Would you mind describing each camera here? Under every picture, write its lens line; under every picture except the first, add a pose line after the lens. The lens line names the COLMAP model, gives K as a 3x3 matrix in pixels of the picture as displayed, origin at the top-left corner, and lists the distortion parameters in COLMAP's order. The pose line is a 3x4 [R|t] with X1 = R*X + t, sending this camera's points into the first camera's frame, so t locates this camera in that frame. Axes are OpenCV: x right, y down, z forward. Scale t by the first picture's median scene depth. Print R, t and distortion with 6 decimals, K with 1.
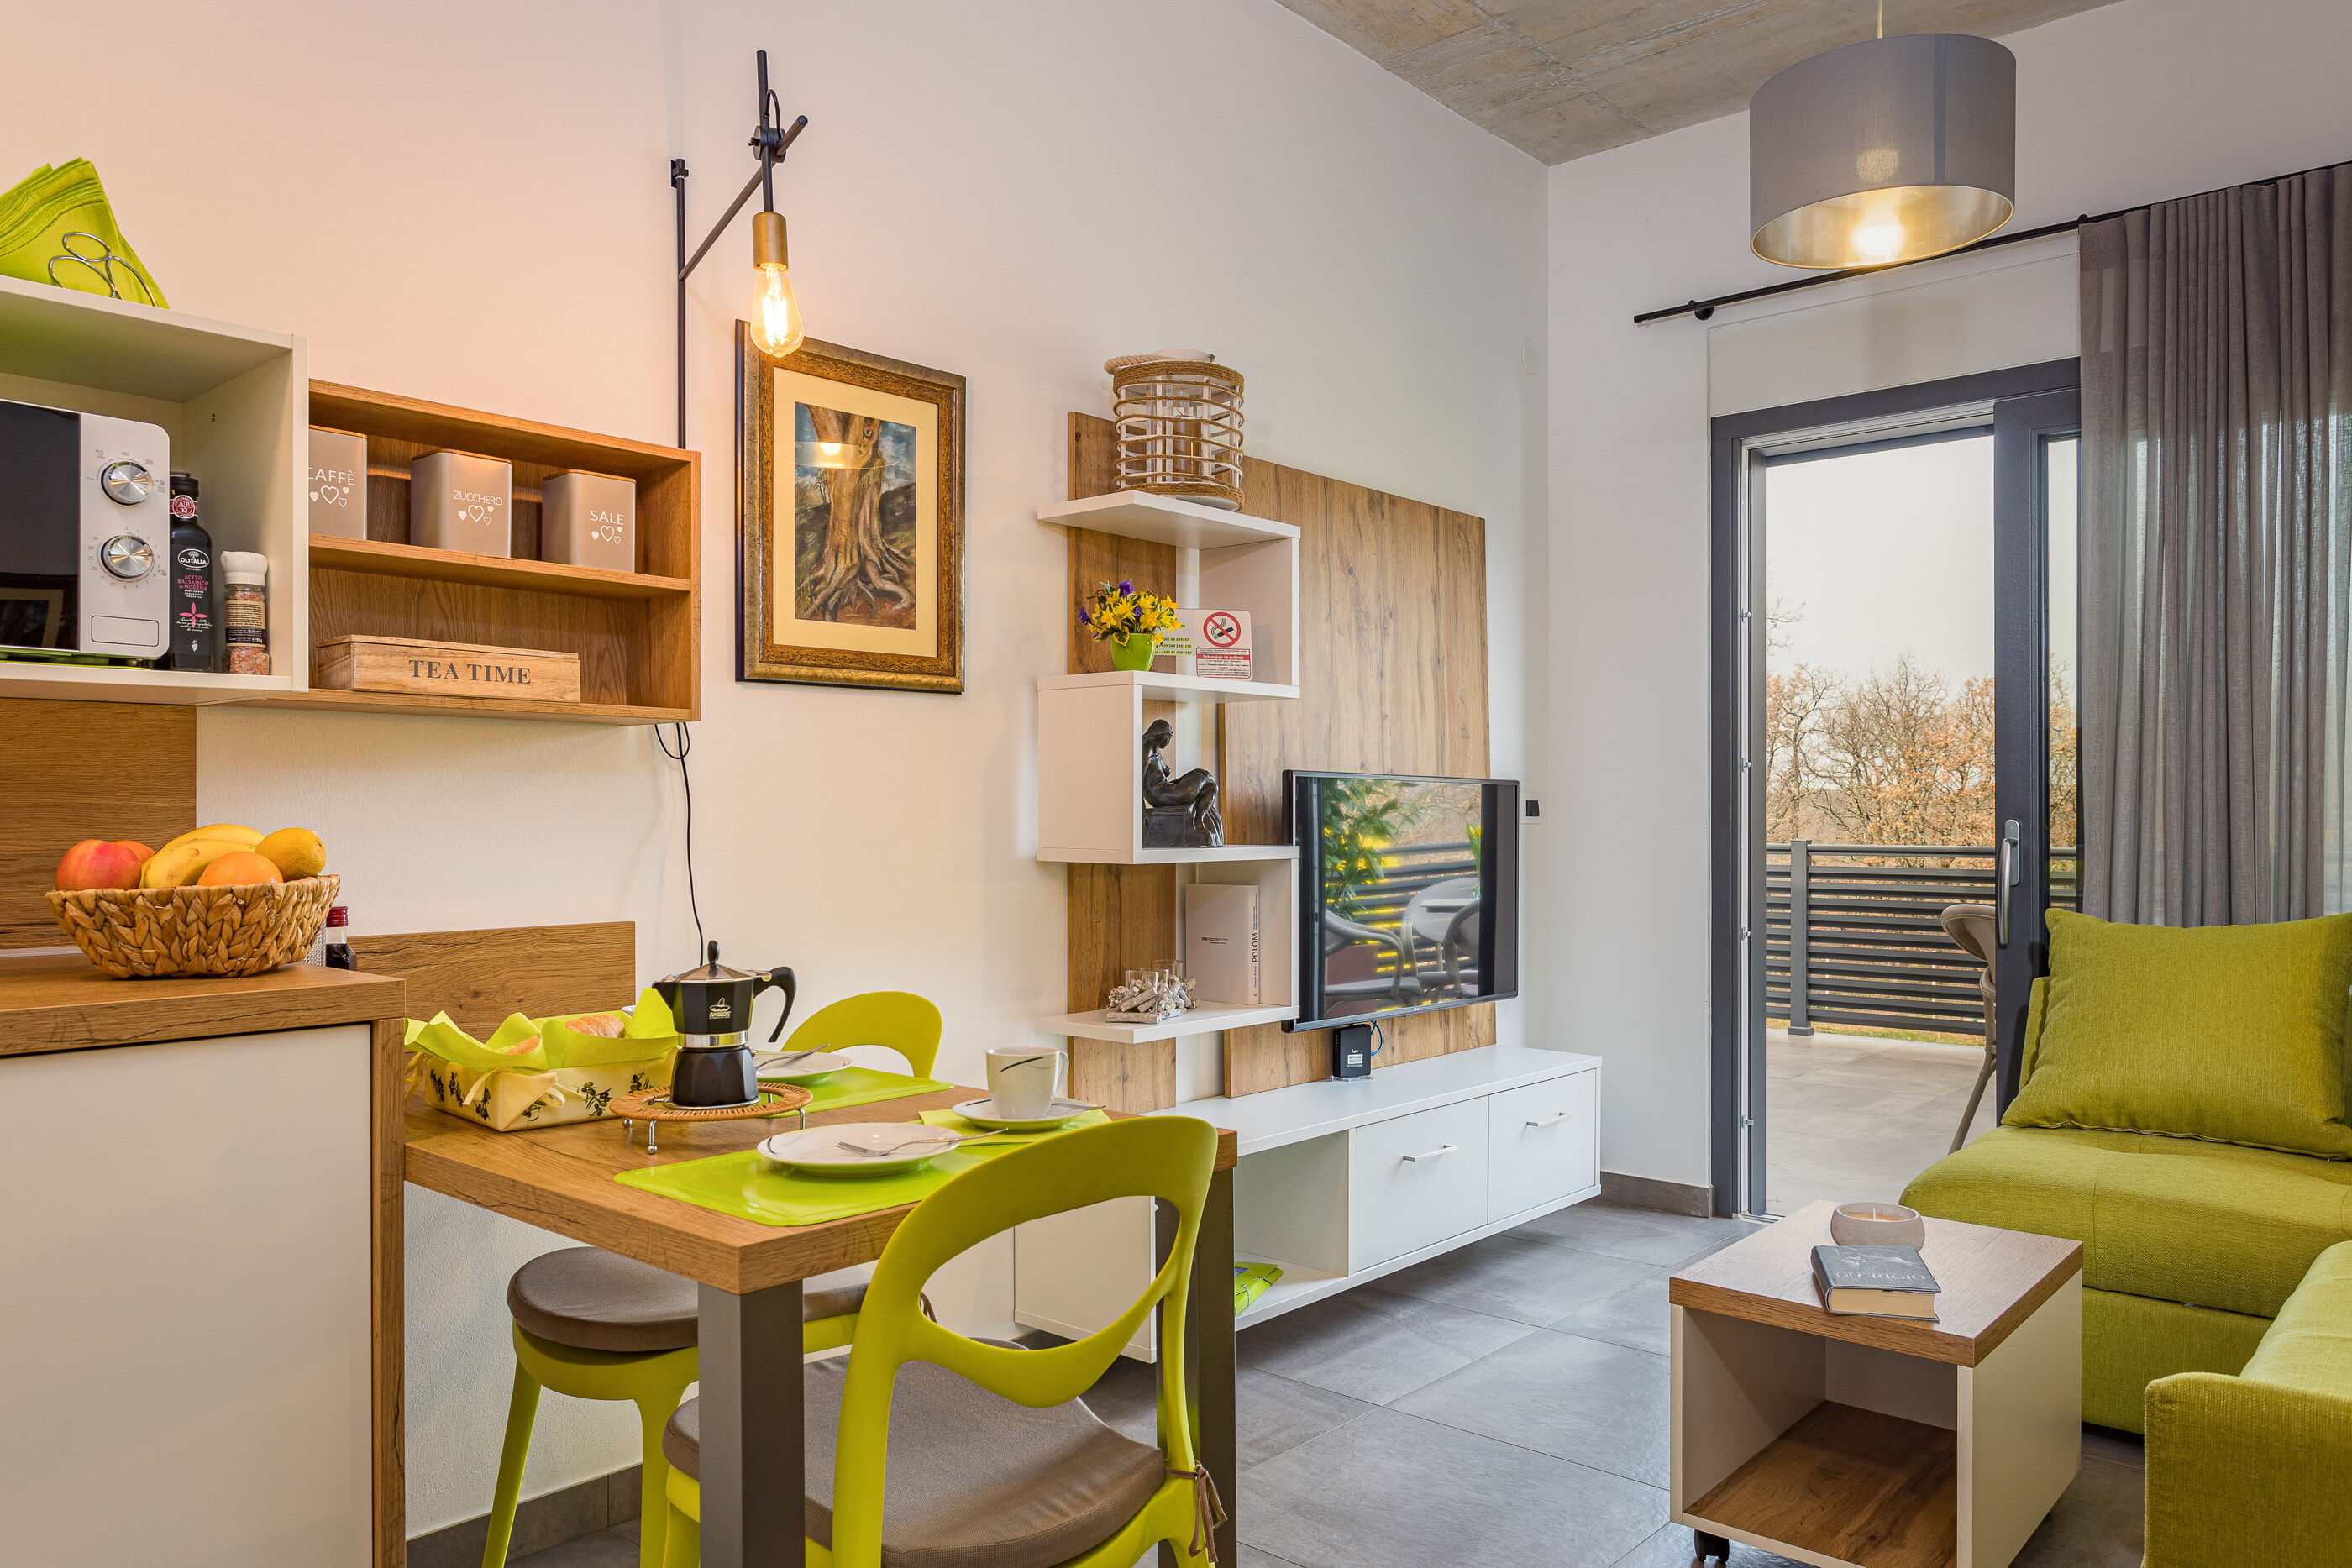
lens RADIAL K [[1617.3, 0, 1172.6], [0, 1617.3, 802.3], [0, 0, 1]] dist [-0.006047, 0.003585]
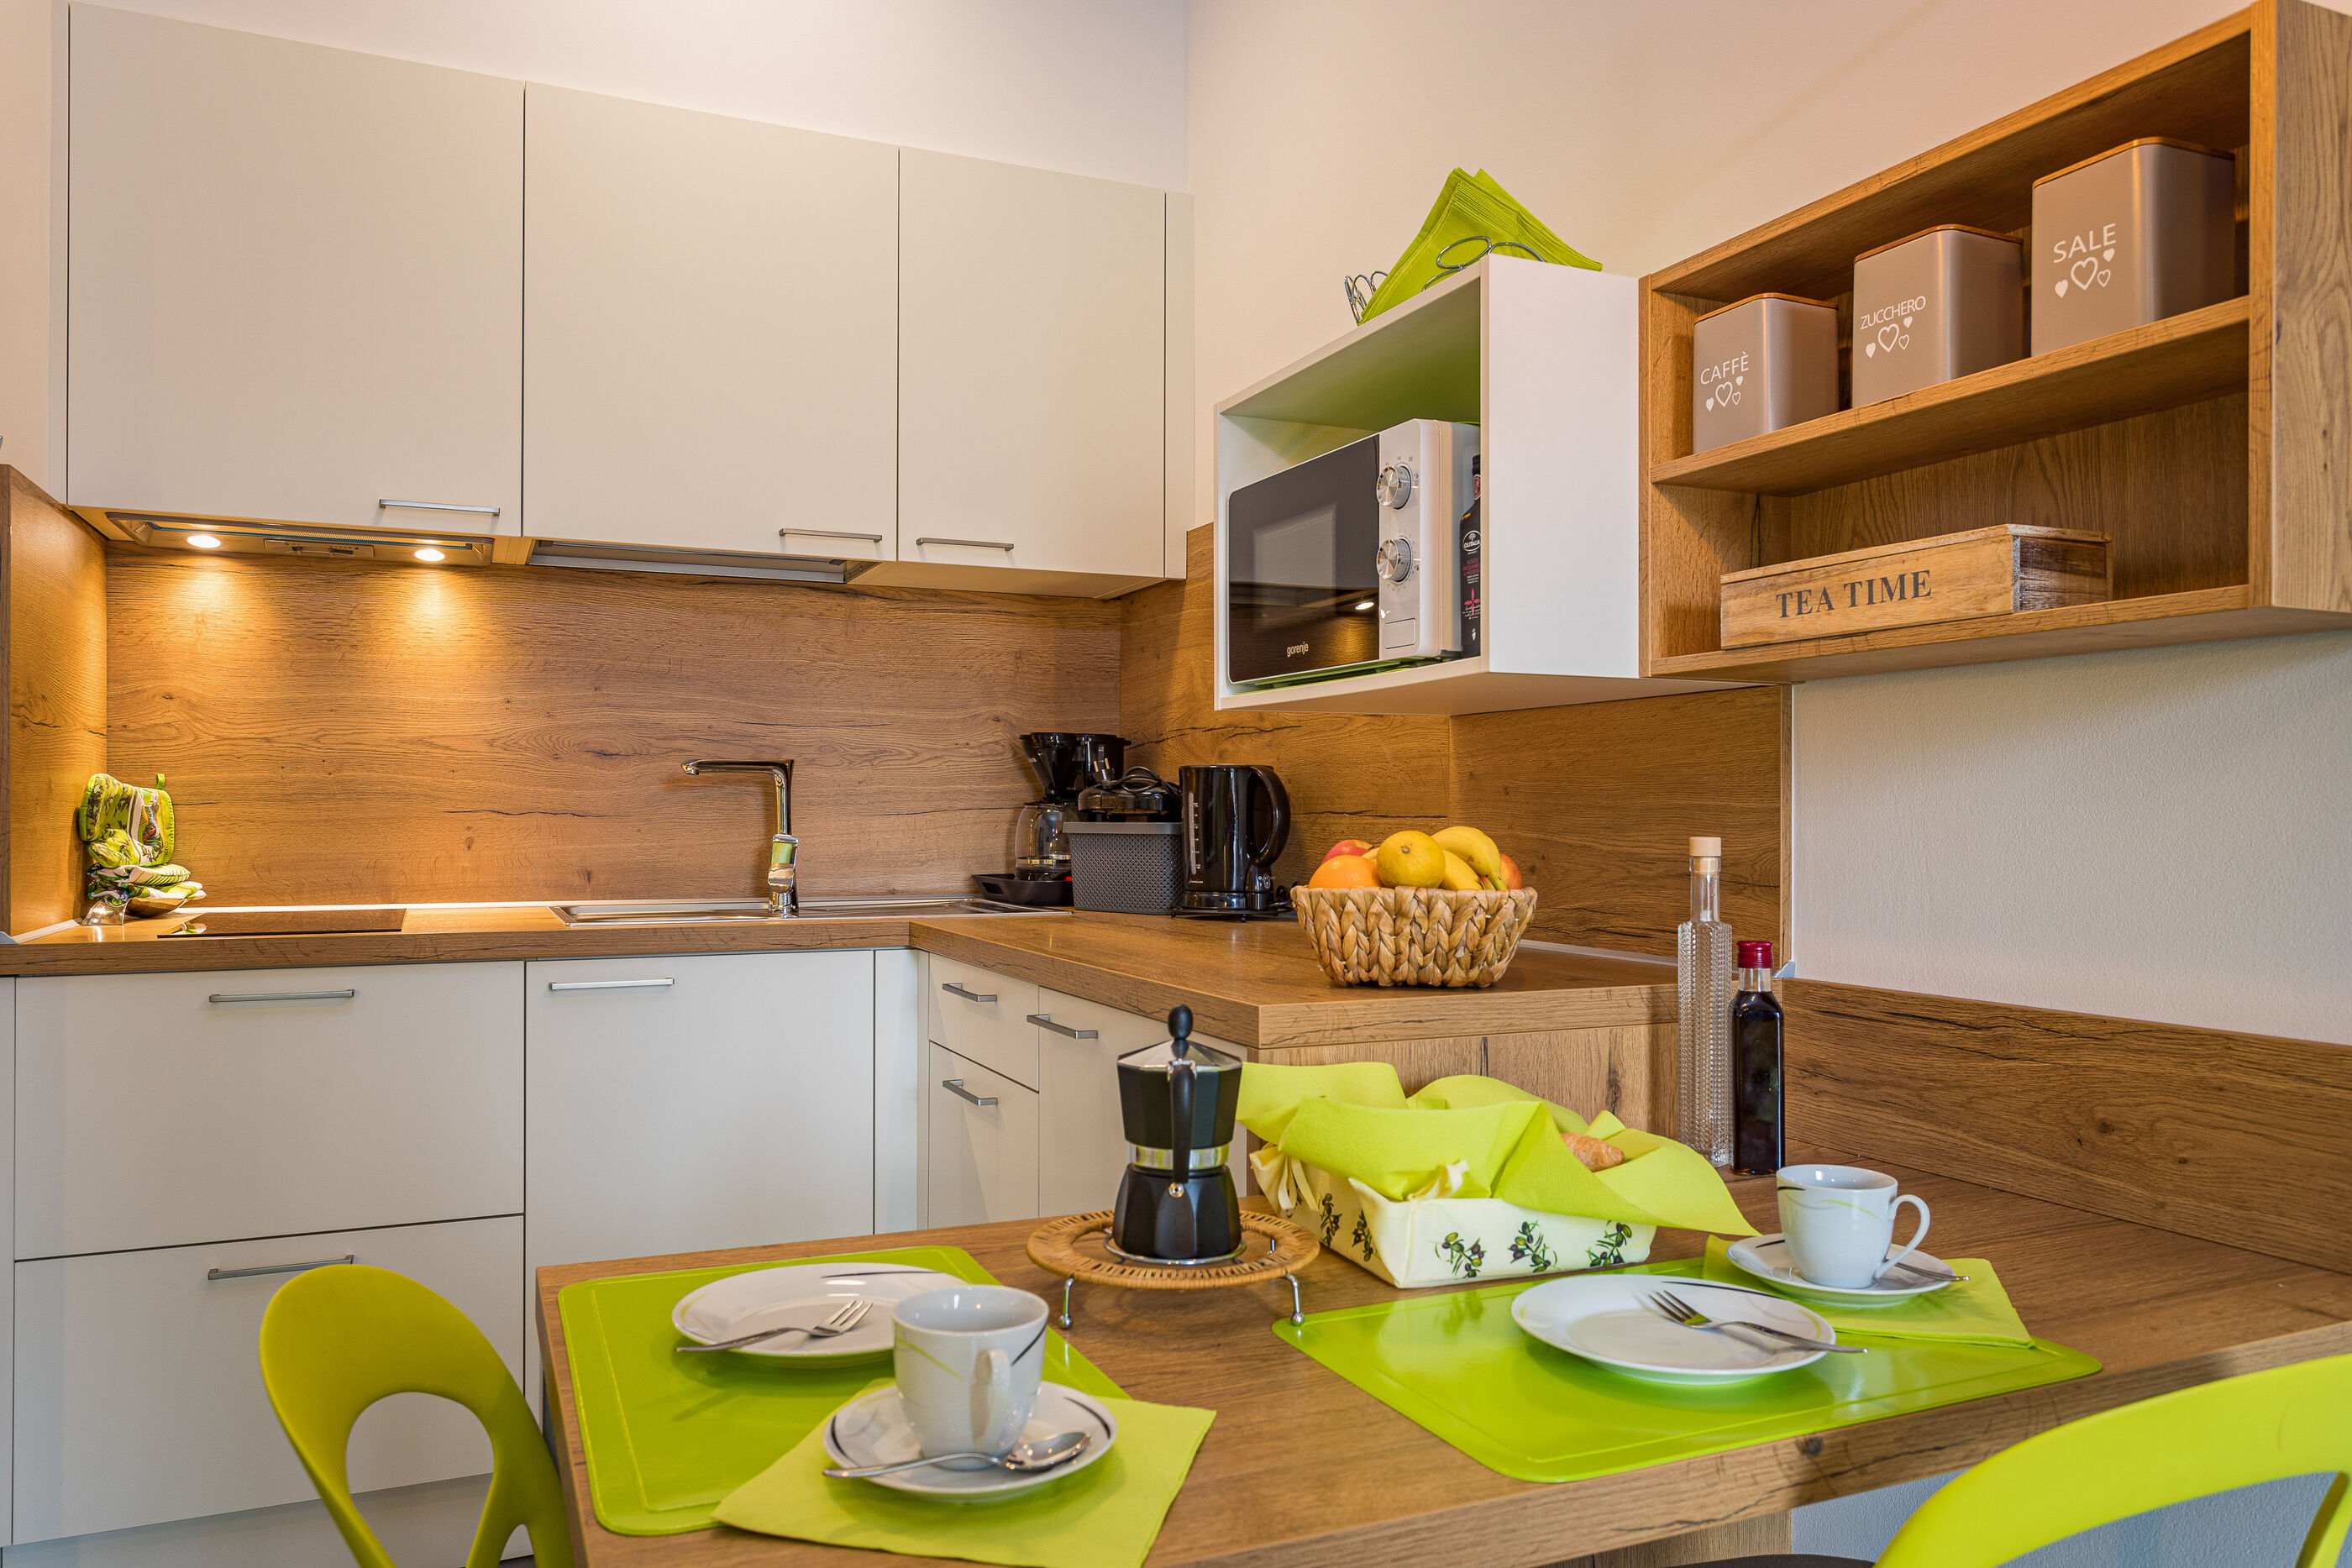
lens RADIAL K [[1617.3, 0, 1172.6], [0, 1617.3, 802.3], [0, 0, 1]] dist [-0.006047, 0.003585]
pose [[-0.425304, -0.006545, -0.905027, 0.252107], [0.005867, 0.999933, -0.009988, 0.006093], [0.905032, -0.009558, -0.425237, 1.006389]]
